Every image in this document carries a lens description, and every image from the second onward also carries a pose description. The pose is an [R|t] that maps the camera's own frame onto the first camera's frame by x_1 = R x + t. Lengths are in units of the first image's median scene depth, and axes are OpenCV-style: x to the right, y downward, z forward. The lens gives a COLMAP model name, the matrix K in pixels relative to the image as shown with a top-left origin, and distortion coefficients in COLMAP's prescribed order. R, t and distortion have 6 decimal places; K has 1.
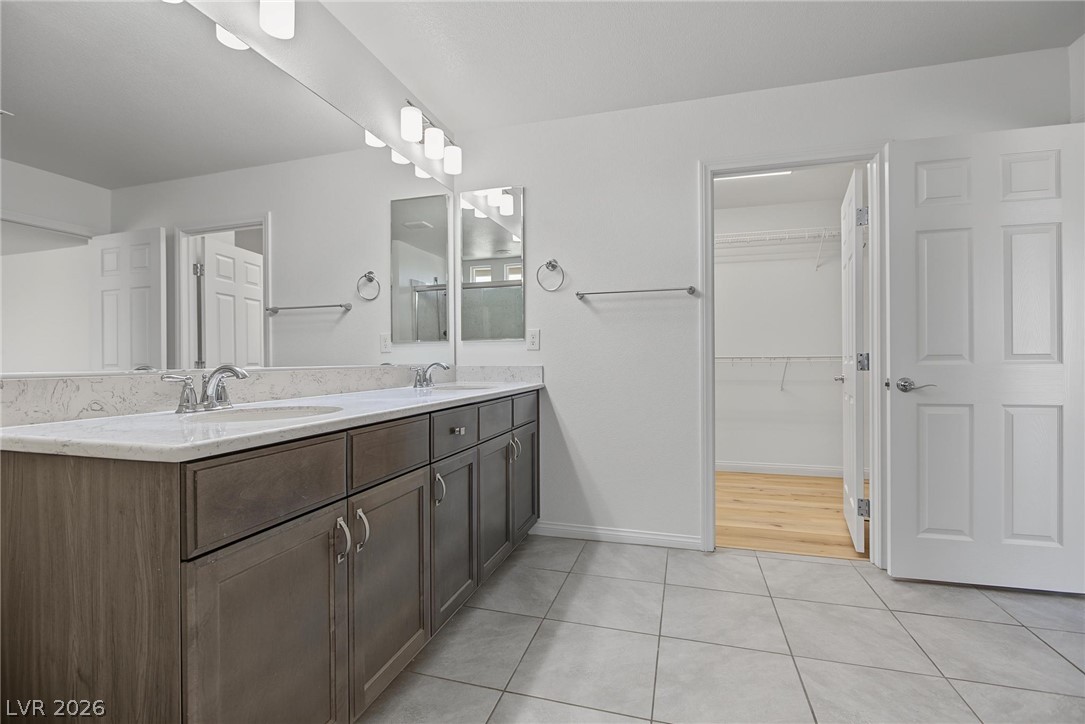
lens RADIAL K [[495.0, 0, 536.8], [0, 495.0, 362.7], [0, 0, 1]] dist [-0.009644, 0.001510]
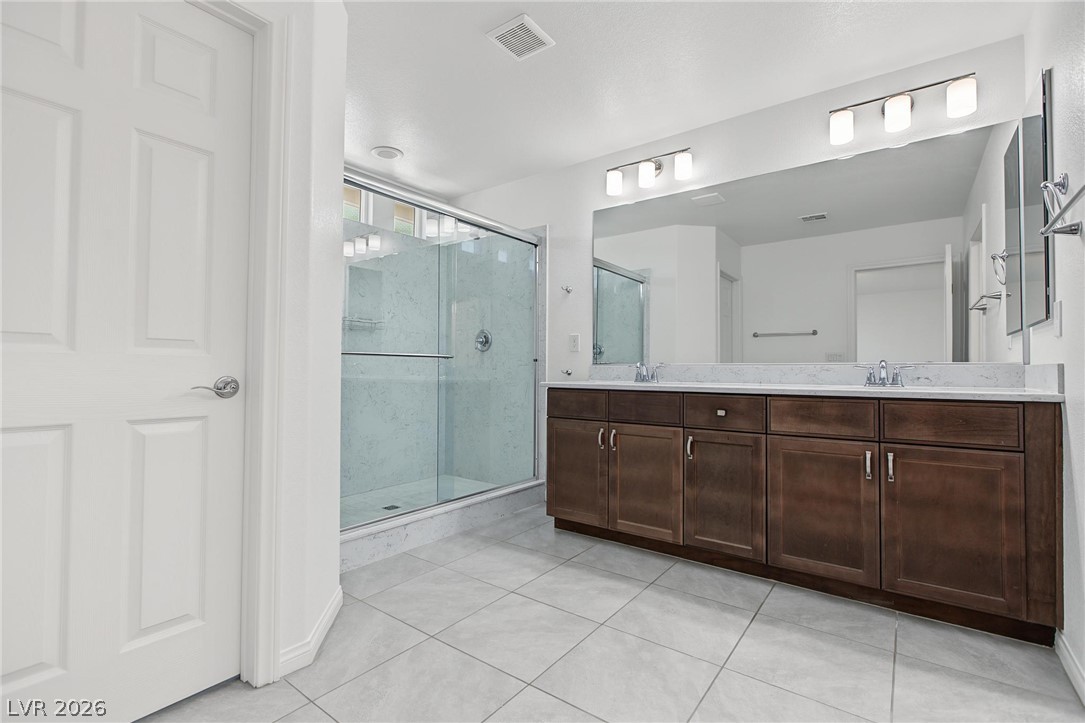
lens RADIAL K [[495.0, 0, 546.5], [0, 495.0, 360.8], [0, 0, 1]] dist [-0.009644, 0.001510]
pose [[-0.338507, -0.012500, -0.940881, 1.170300], [-0.007100, 0.999917, -0.010730, 0.020168], [0.940937, 0.003048, -0.338568, 0.986842]]
